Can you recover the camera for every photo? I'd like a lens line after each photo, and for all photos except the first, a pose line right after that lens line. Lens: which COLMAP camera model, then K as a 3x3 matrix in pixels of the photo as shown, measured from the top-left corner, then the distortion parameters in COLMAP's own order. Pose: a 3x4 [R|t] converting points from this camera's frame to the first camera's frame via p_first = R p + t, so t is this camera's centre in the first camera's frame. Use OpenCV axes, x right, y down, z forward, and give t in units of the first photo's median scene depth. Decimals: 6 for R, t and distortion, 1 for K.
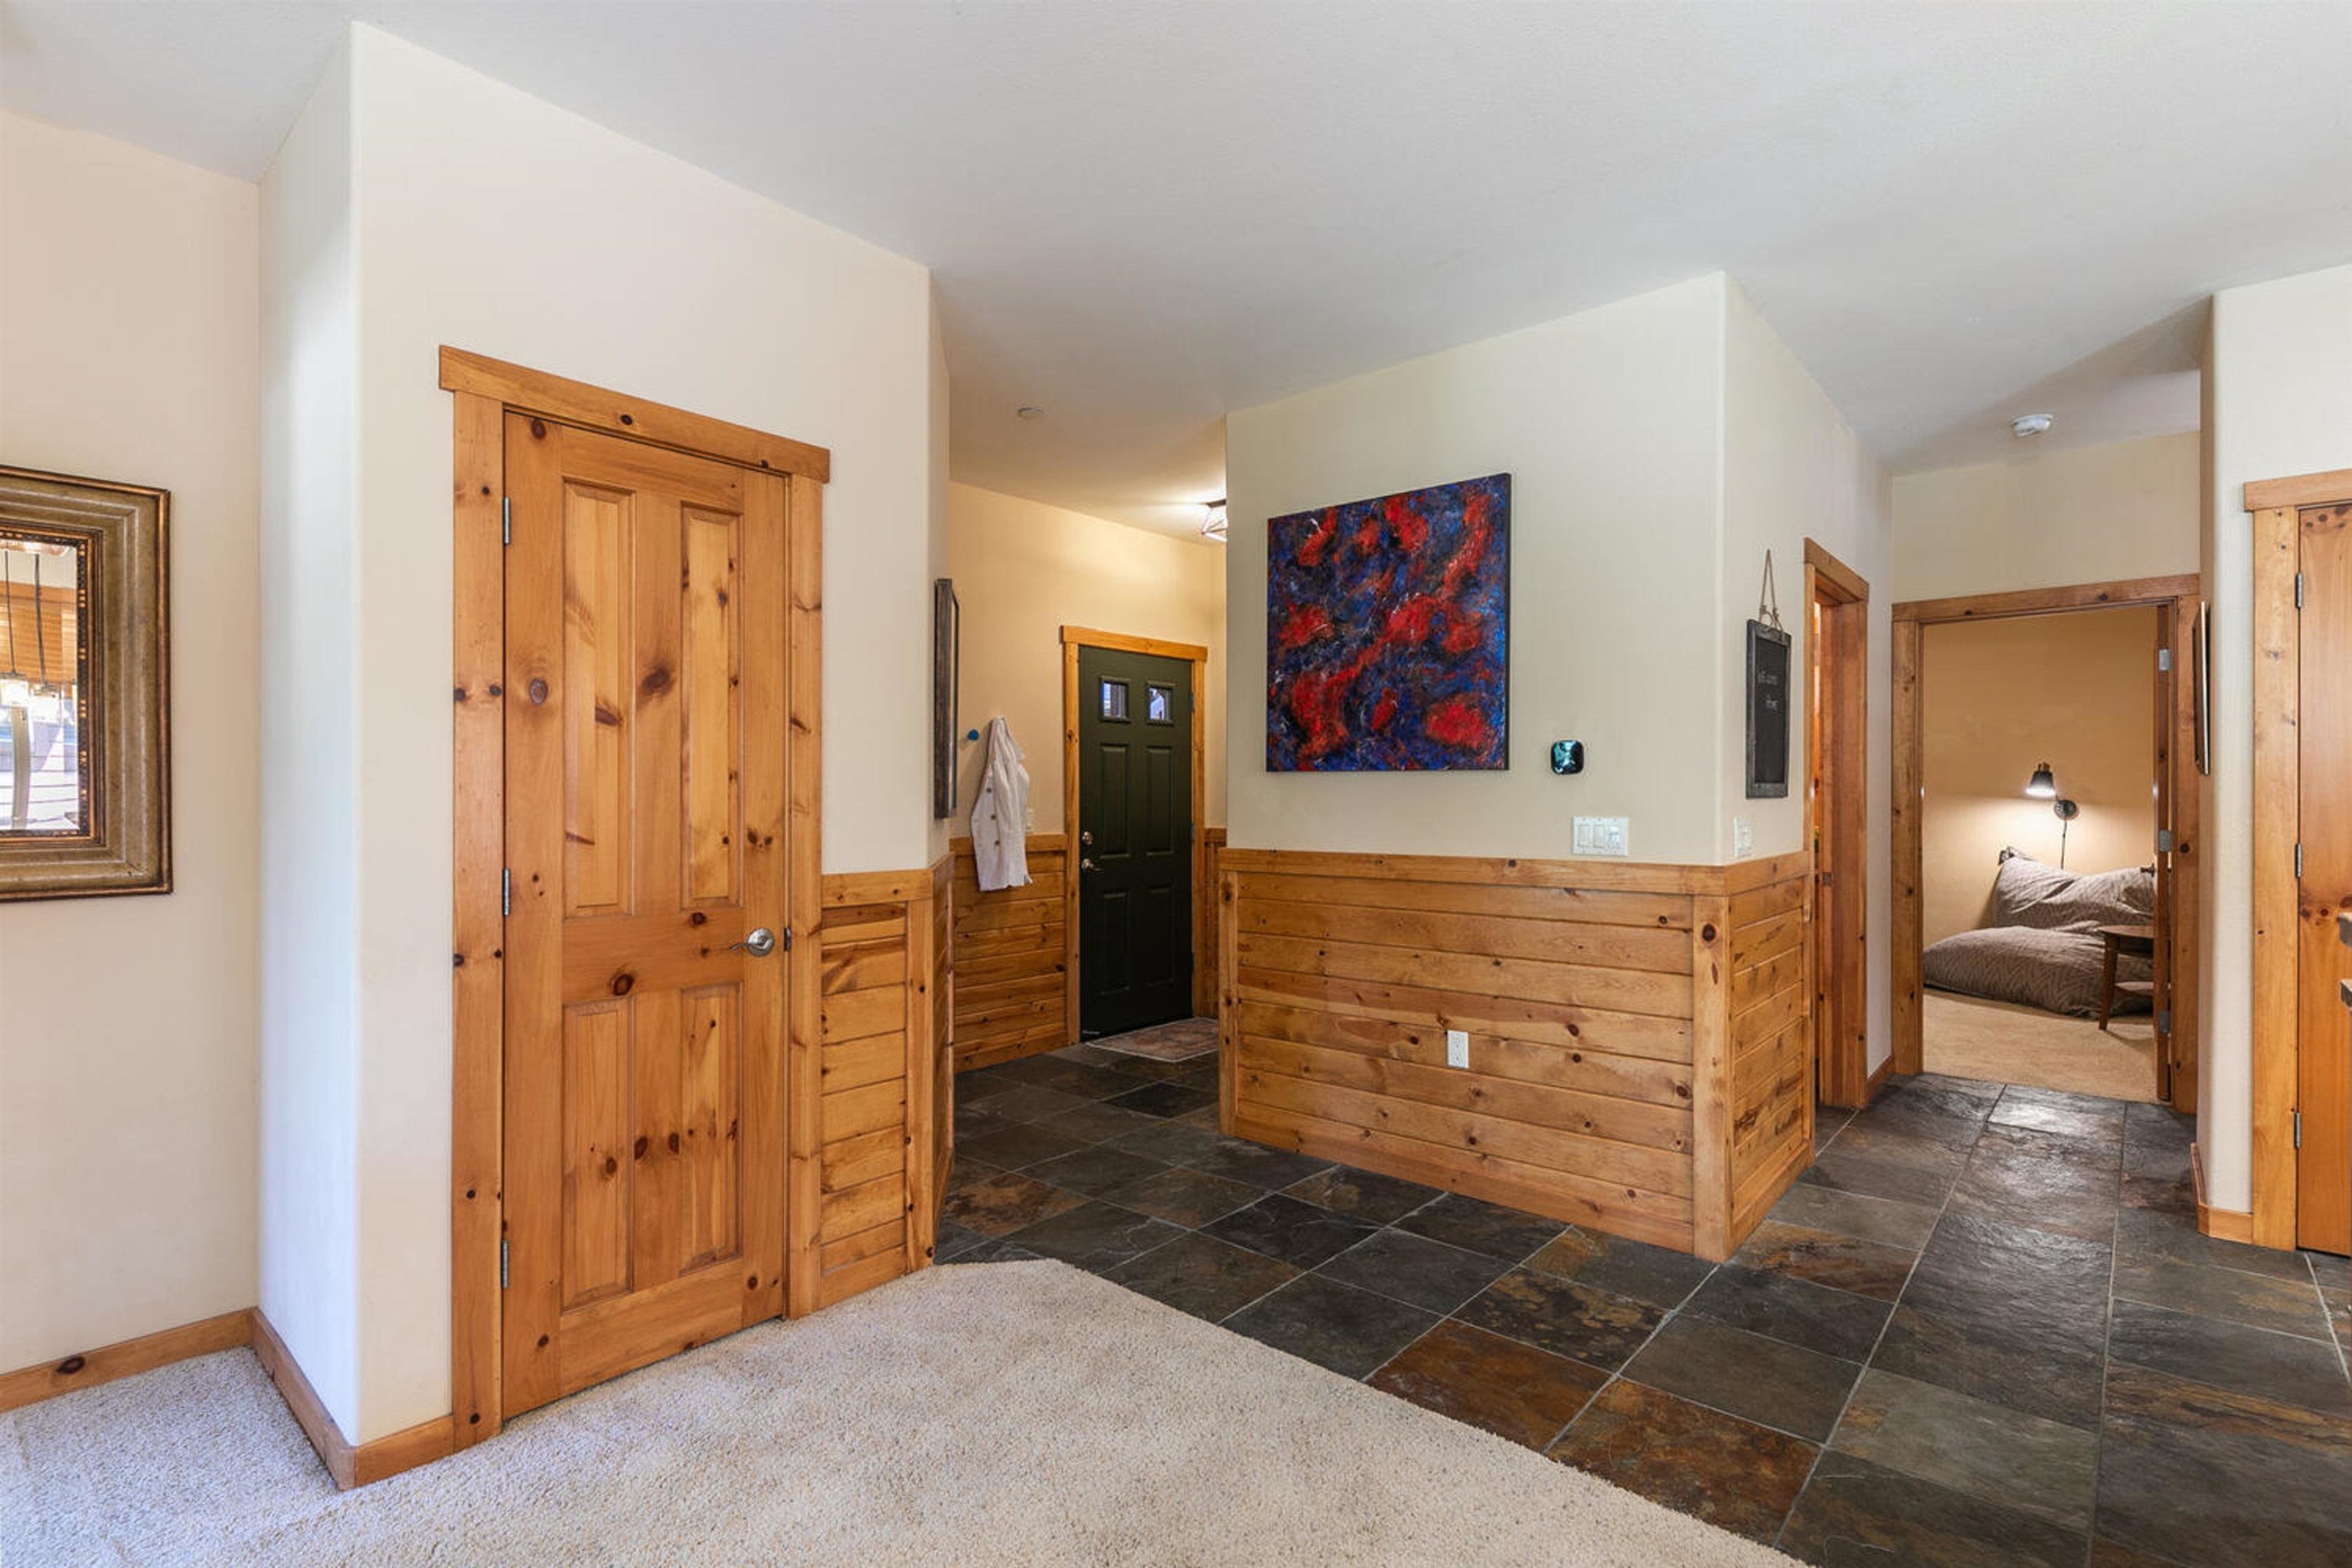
lens RADIAL K [[1100.2, 0, 1176.1], [0, 1100.2, 805.8], [0, 0, 1]] dist [-0.003587, -0.000459]
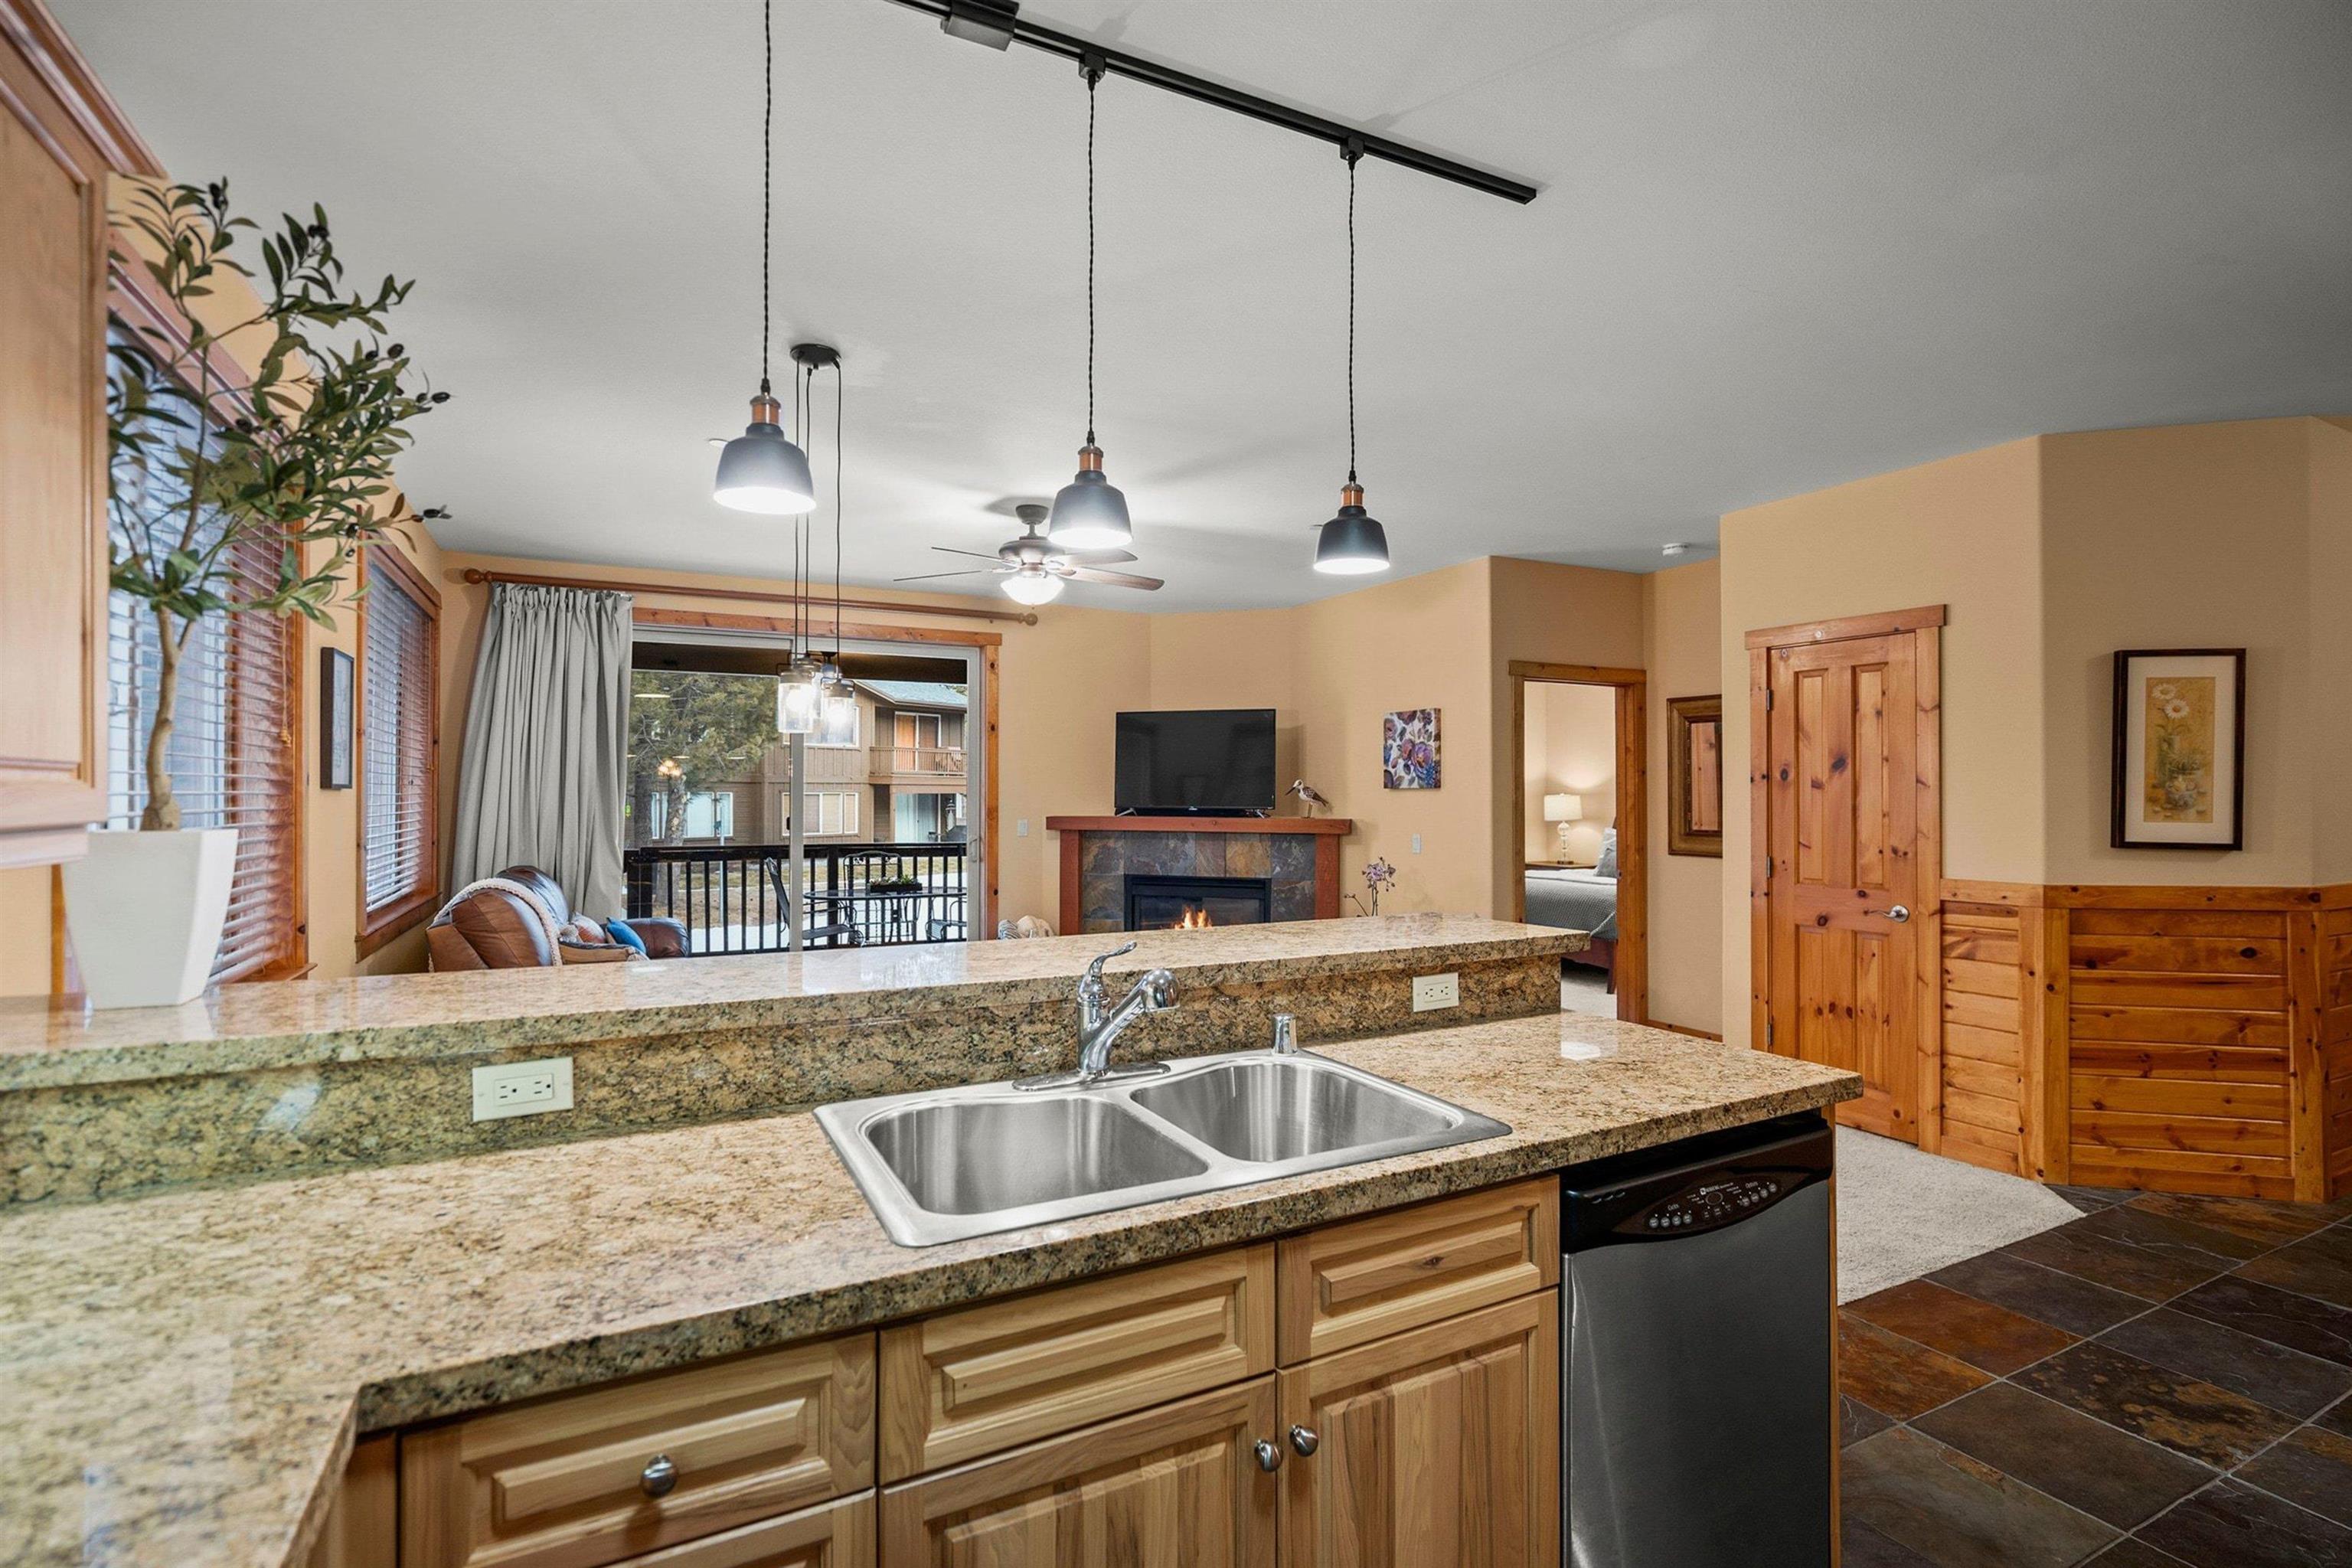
lens RADIAL K [[1100.2, 0, 1225.8], [0, 1100.2, 781.6], [0, 0, 1]] dist [-0.003587, -0.000459]
pose [[-0.327432, -0.009251, -0.944830, 1.390980], [-0.006497, 0.999950, -0.007539, -0.052813], [0.944853, 0.003670, -0.327475, 0.513159]]
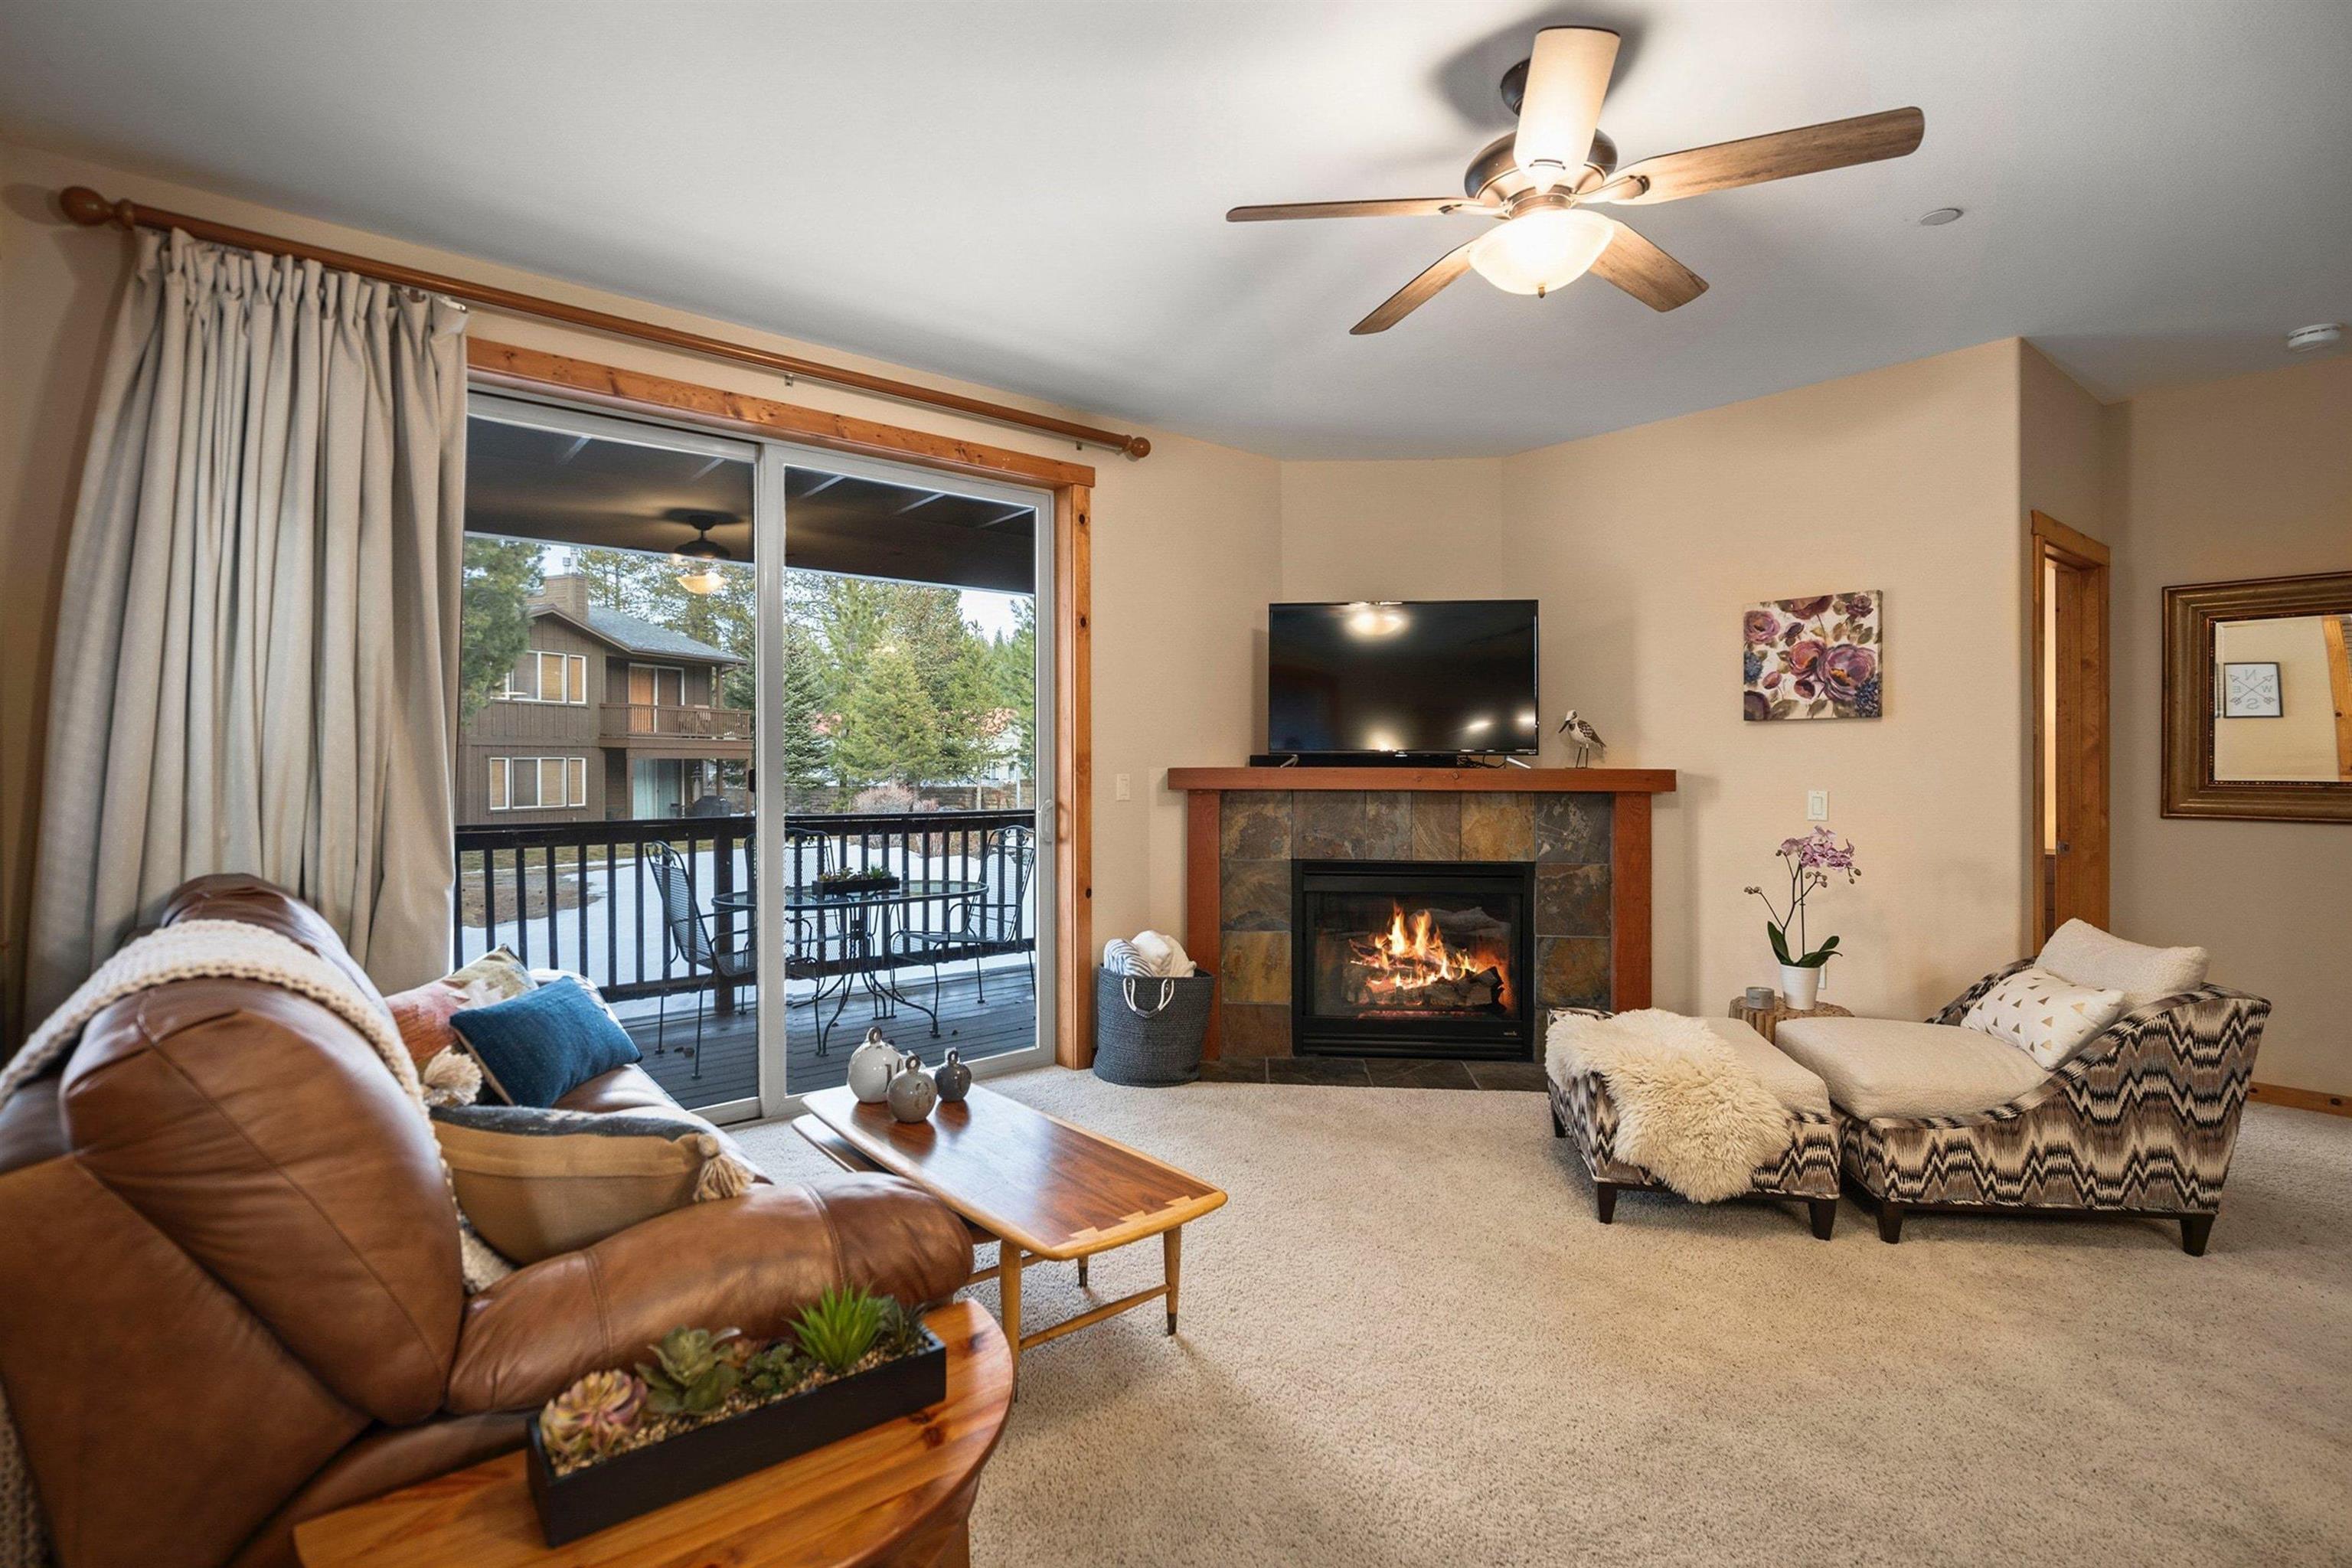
lens RADIAL K [[1100.2, 0, 1172.8], [0, 1100.2, 762.2], [0, 0, 1]] dist [-0.003587, -0.000459]
pose [[-0.130164, 0.001118, -0.991492, 0.681512], [-0.004627, 0.999988, 0.001735, -0.000460], [0.991482, 0.004813, -0.130157, -0.495682]]
